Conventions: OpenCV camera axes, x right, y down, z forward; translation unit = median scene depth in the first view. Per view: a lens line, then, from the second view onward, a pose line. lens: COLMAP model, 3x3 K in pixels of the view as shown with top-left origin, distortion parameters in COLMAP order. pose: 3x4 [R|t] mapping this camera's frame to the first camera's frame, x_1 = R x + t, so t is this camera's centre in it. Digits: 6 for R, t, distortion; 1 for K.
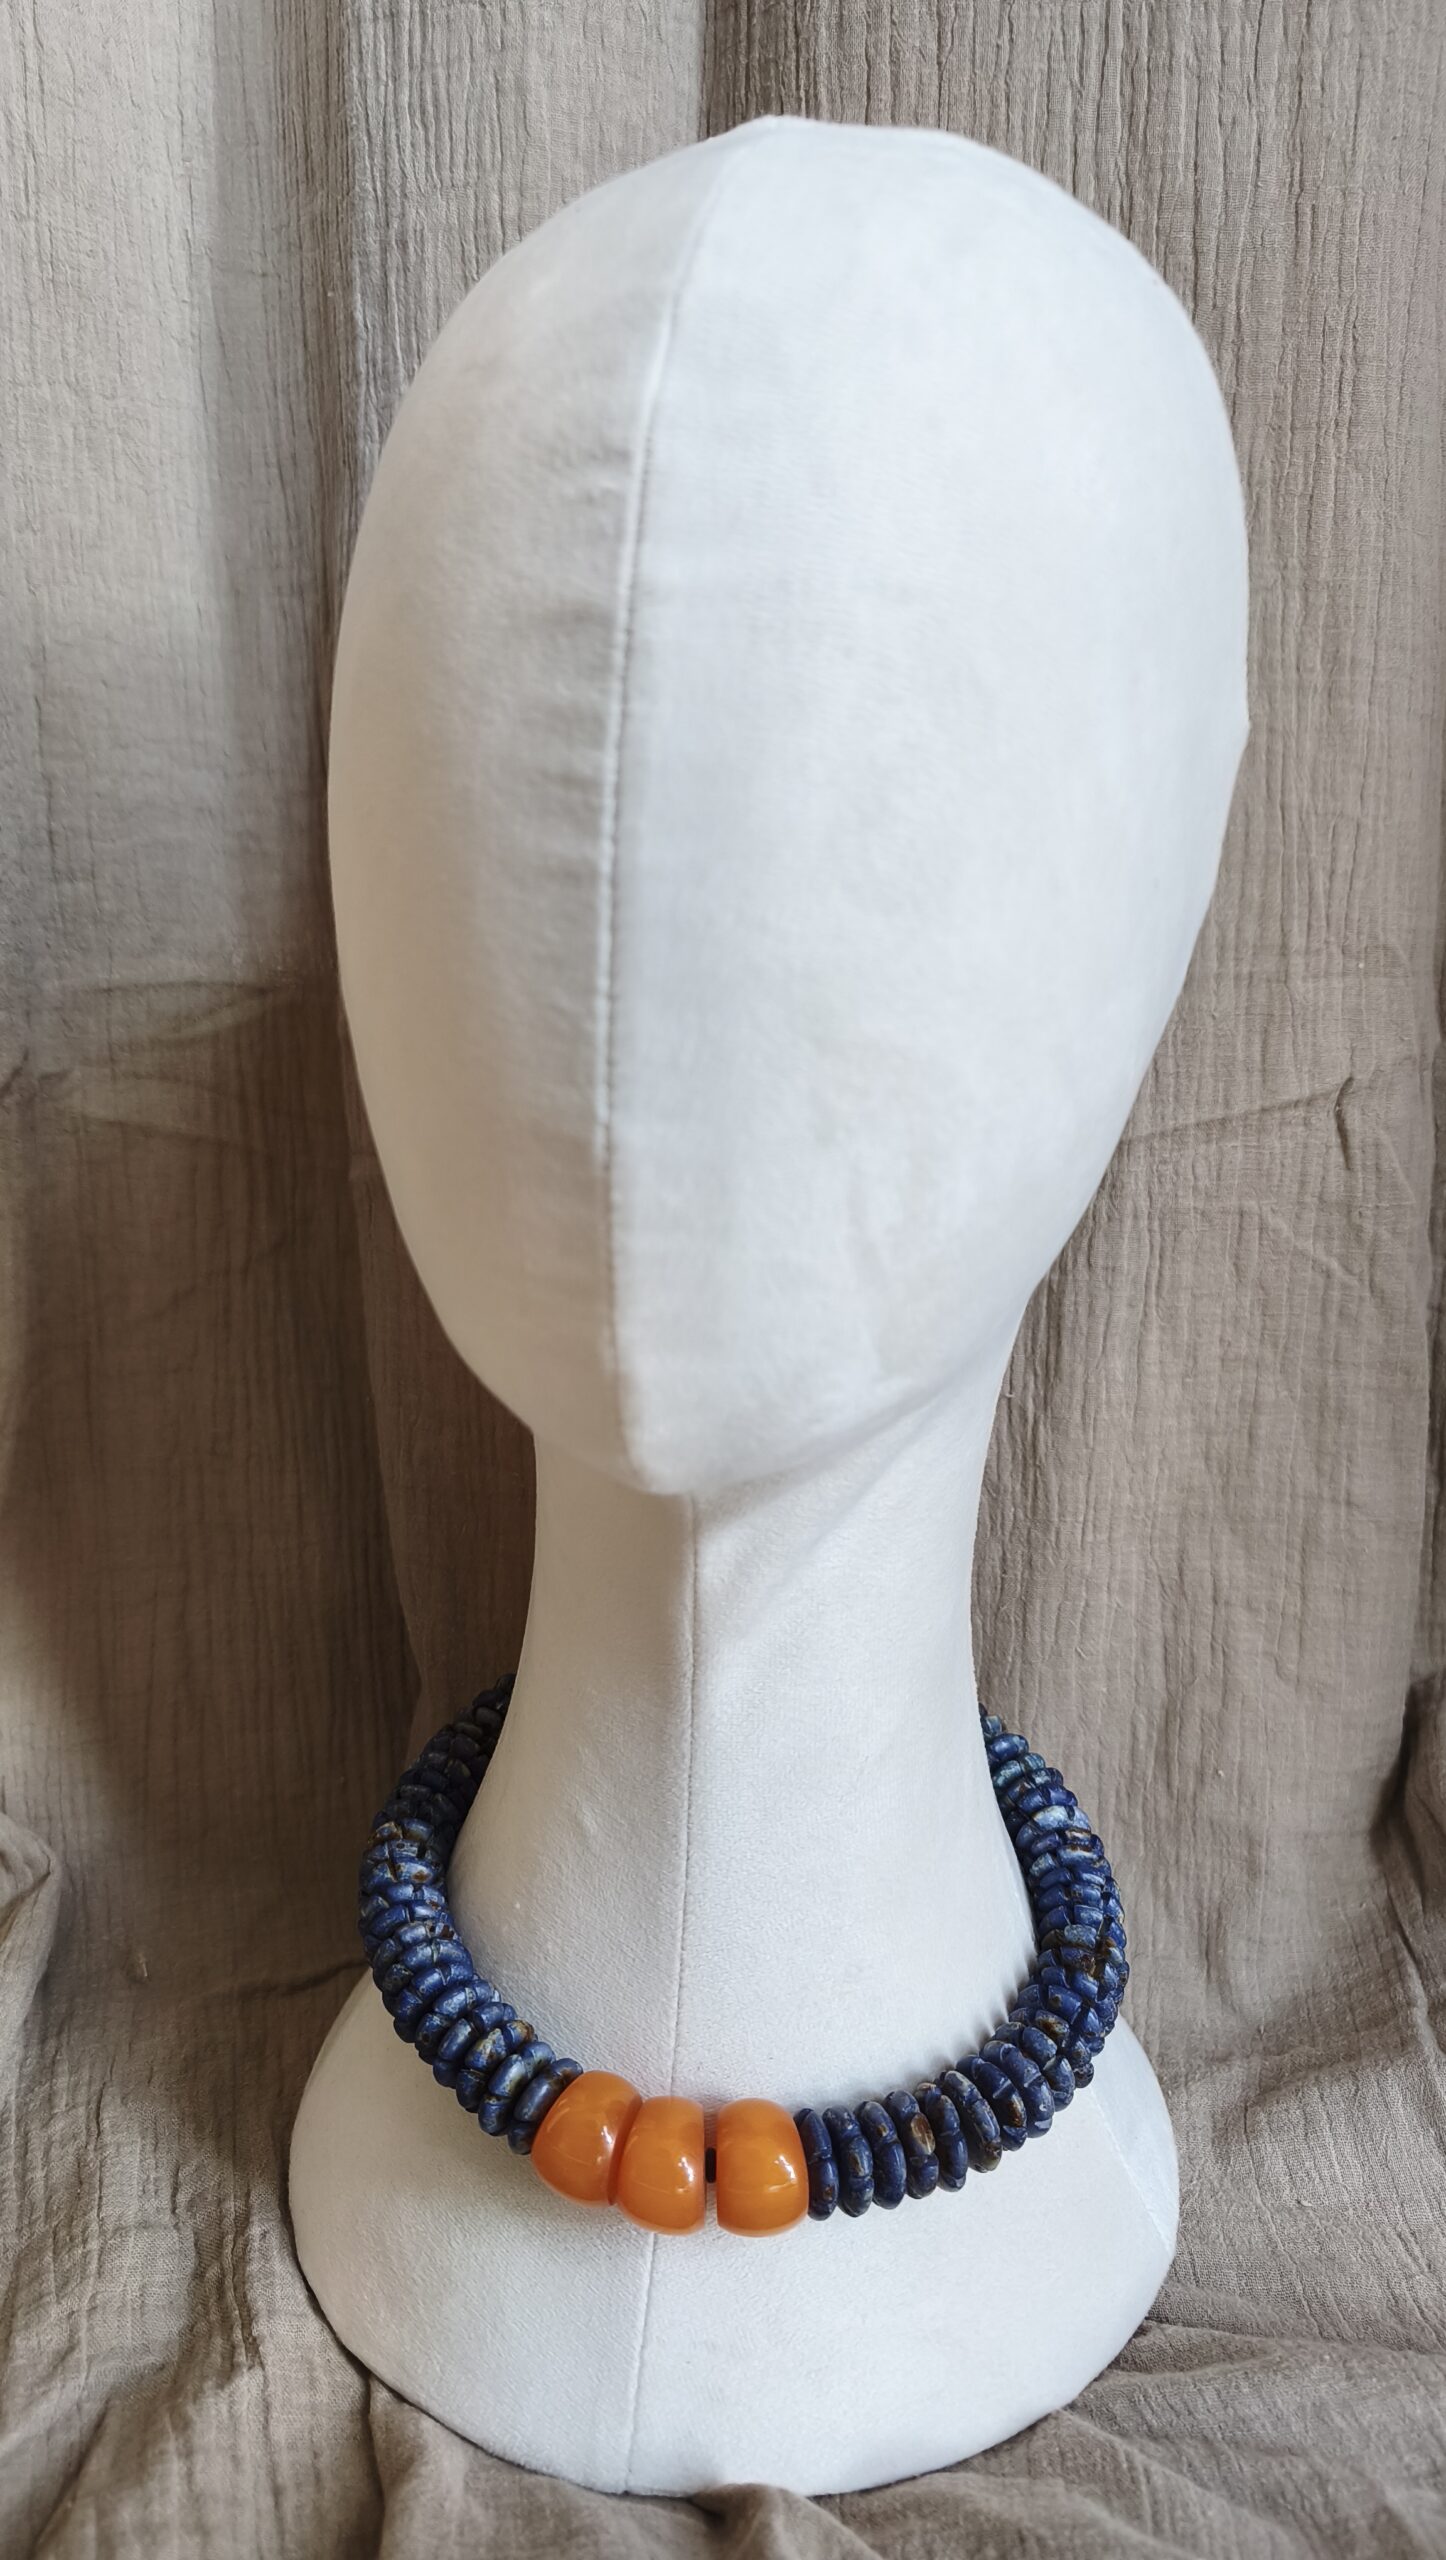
lens RADIAL K [[1590.4, 0, 726.8], [0, 1590.4, 1278.7], [0, 0, 1]] dist [0.013973, 0.001743]
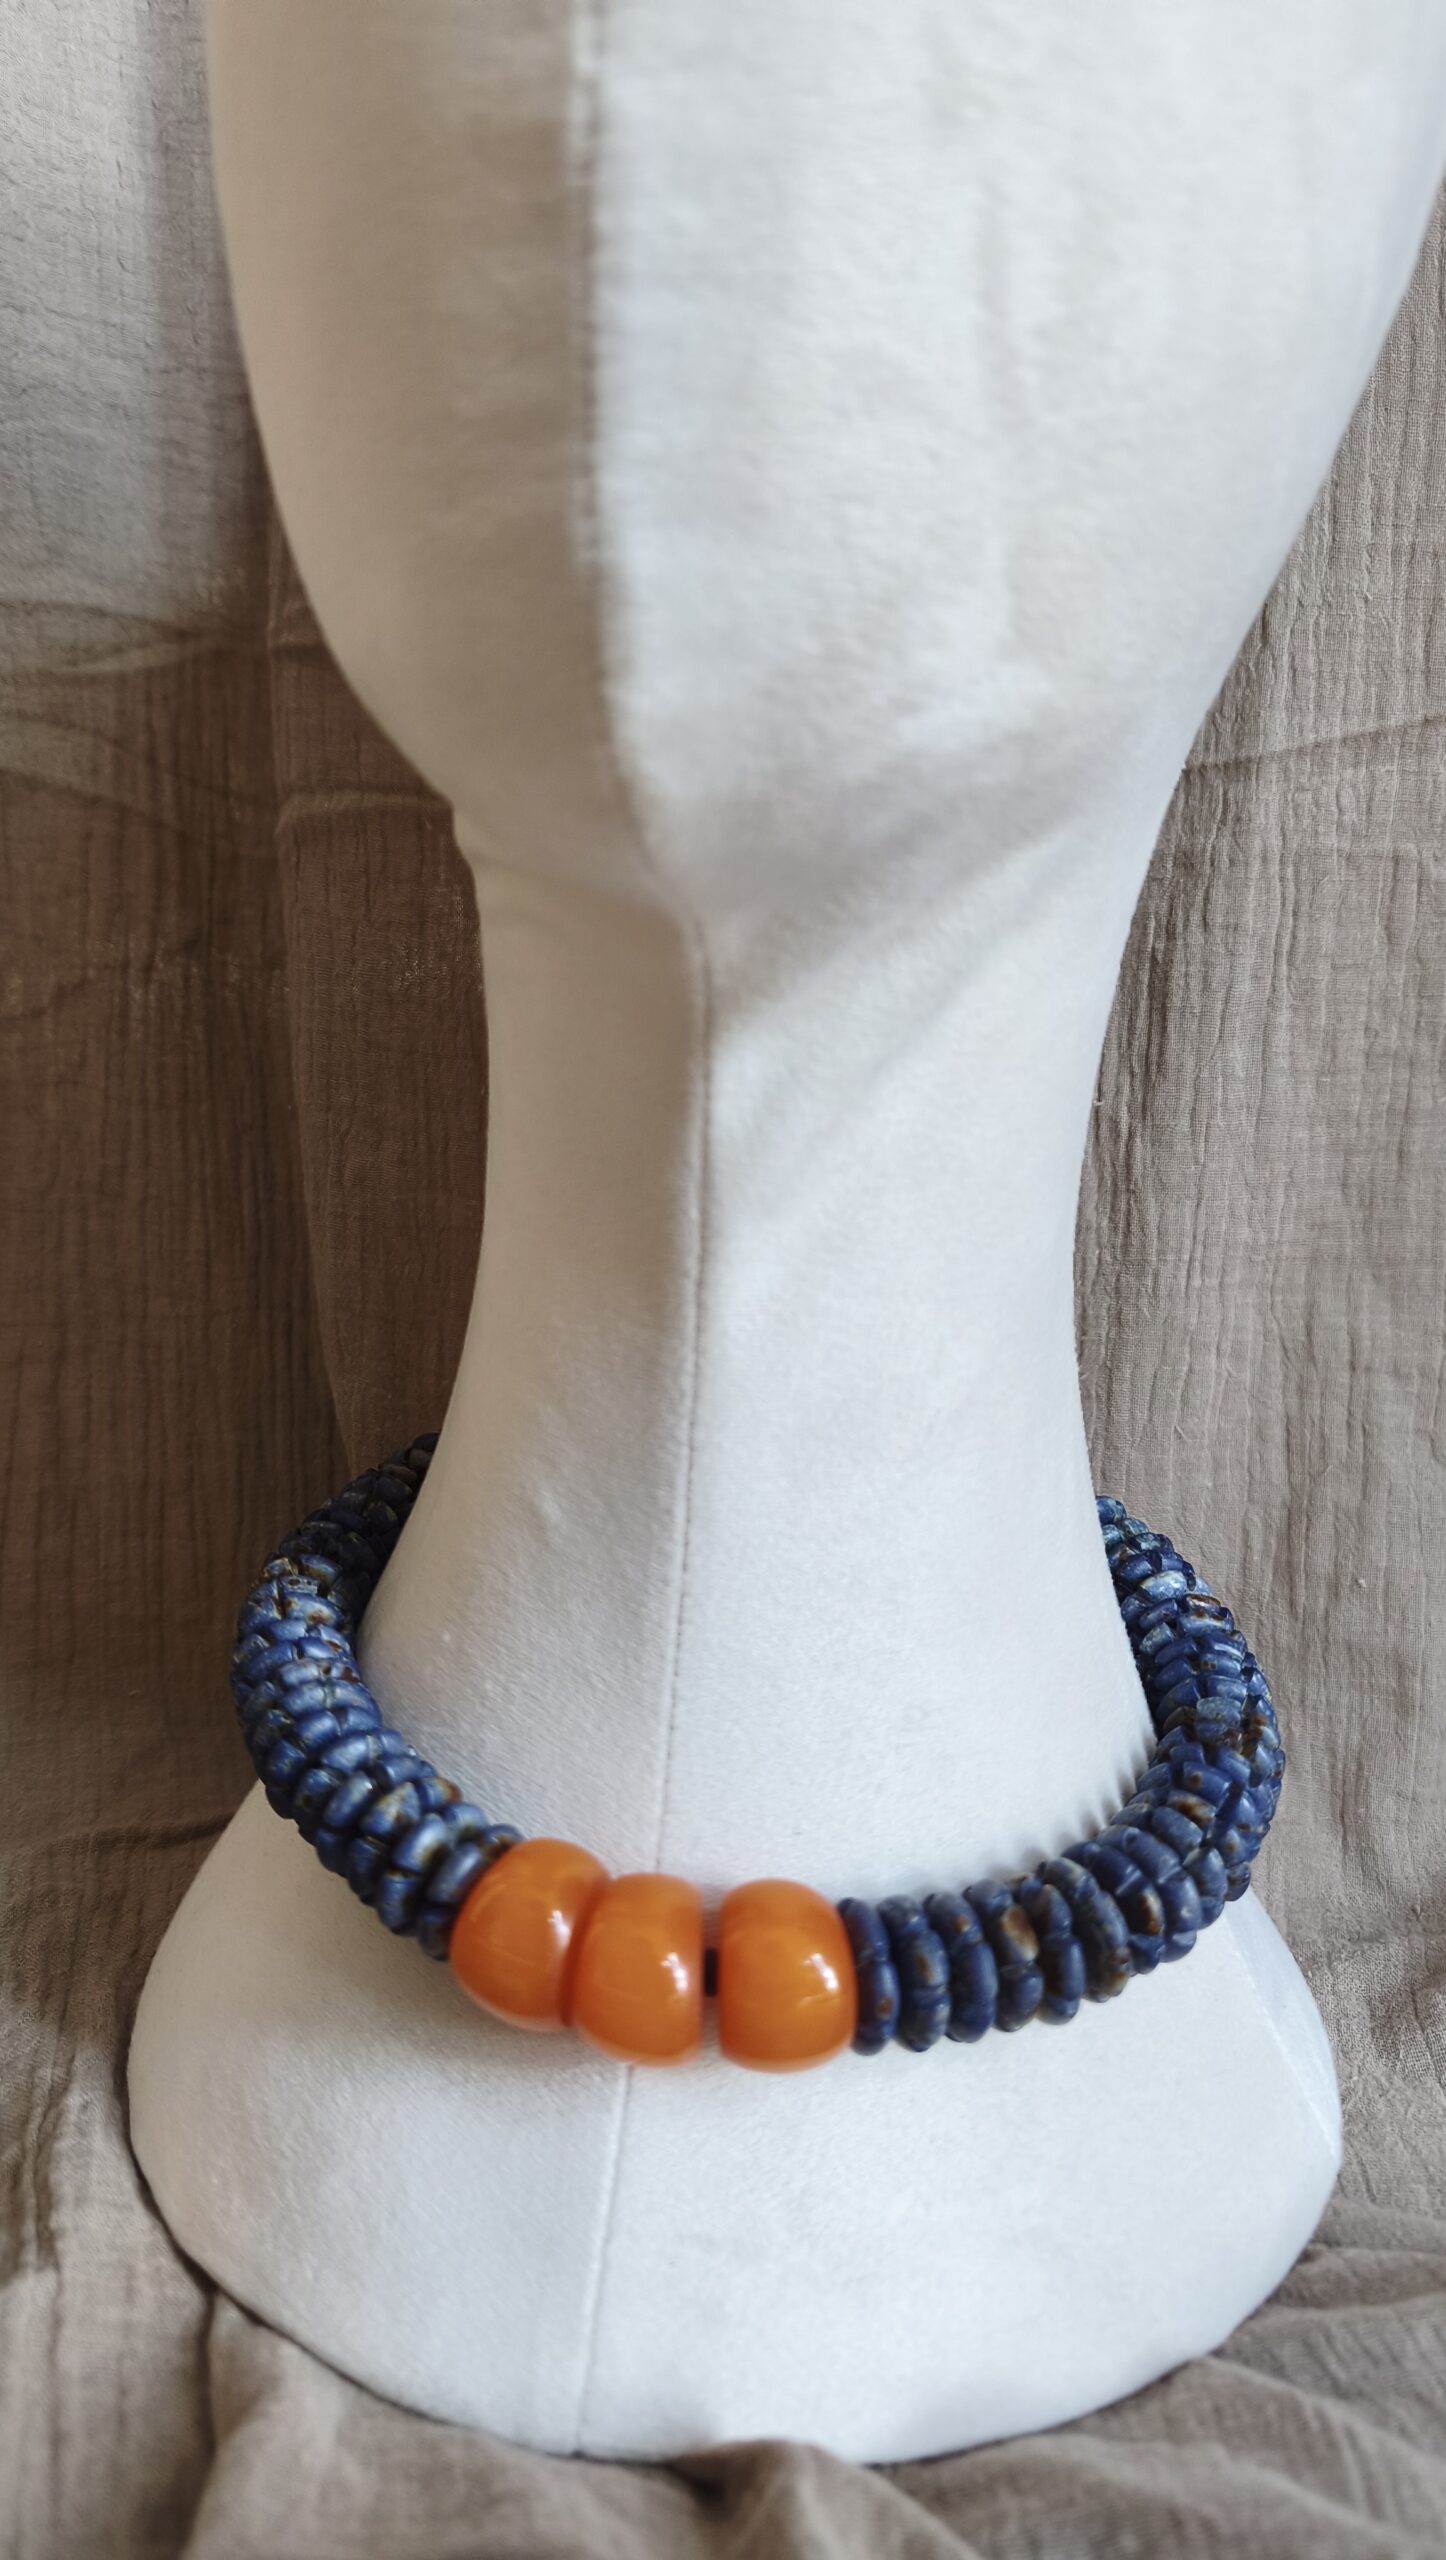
lens RADIAL K [[1591.6, 0, 723.0], [0, 1591.6, 1280.0], [0, 0, 1]] dist [0.003889, 0.002323]
pose [[0.999794, 0.020104, 0.002821, -0.010717], [-0.019956, 0.998773, -0.045323, 0.240859], [-0.003728, 0.045257, 0.998968, 0.252038]]
